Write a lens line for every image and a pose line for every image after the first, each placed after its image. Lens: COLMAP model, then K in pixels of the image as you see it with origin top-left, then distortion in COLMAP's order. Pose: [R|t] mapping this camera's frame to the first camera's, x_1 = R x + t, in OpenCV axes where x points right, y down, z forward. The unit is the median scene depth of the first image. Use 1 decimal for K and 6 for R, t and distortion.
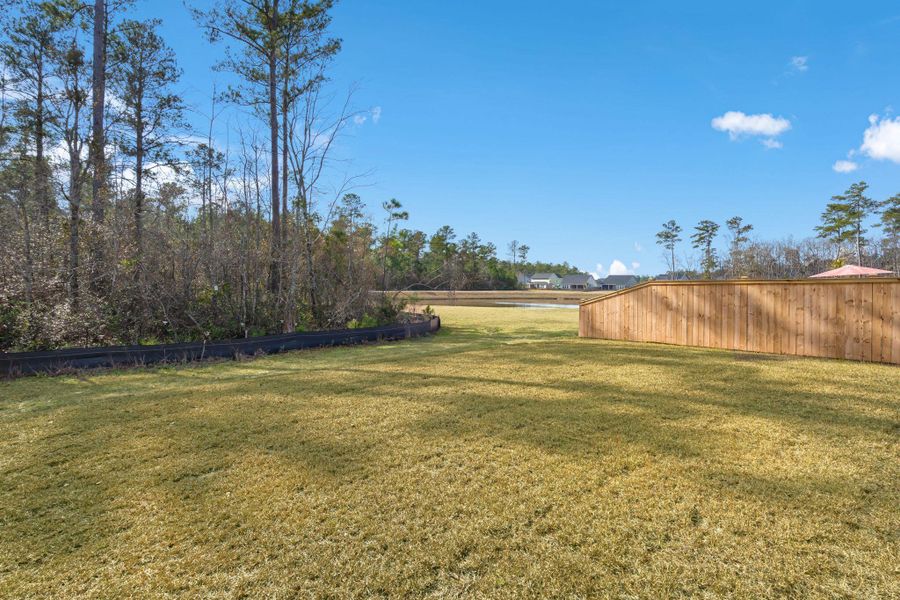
lens RADIAL K [[458.9, 0, 450.0], [0, 458.9, 300.0], [0, 0, 1]] dist [0.002938, 0.000714]
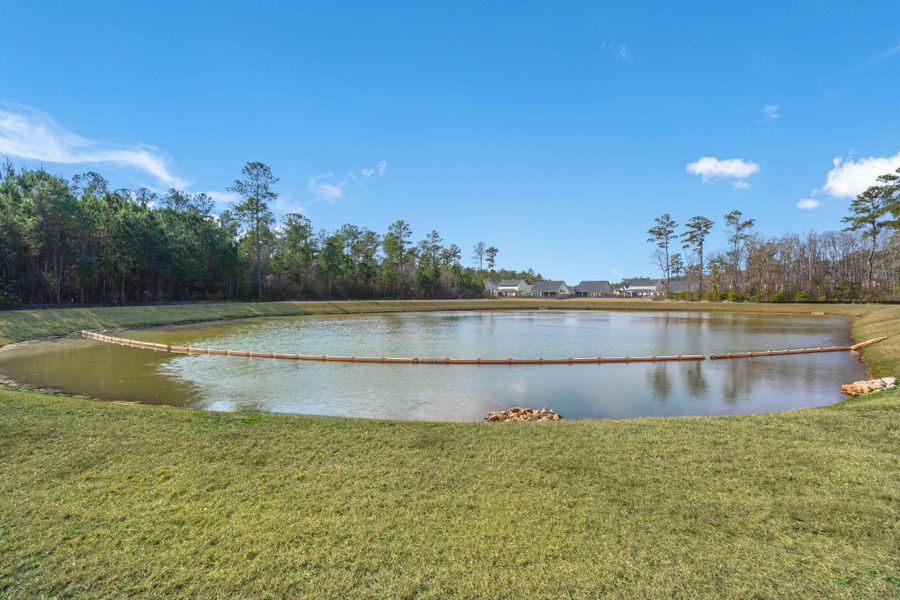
lens RADIAL K [[410.2, 0, 448.1], [0, 410.2, 296.6], [0, 0, 1]] dist [0.002460, 0.000402]
pose [[0.996987, -0.012485, 0.076563, 0.017250], [0.014772, 0.999459, -0.029384, -0.003449], [-0.076154, 0.030427, 0.996632, 0.242606]]
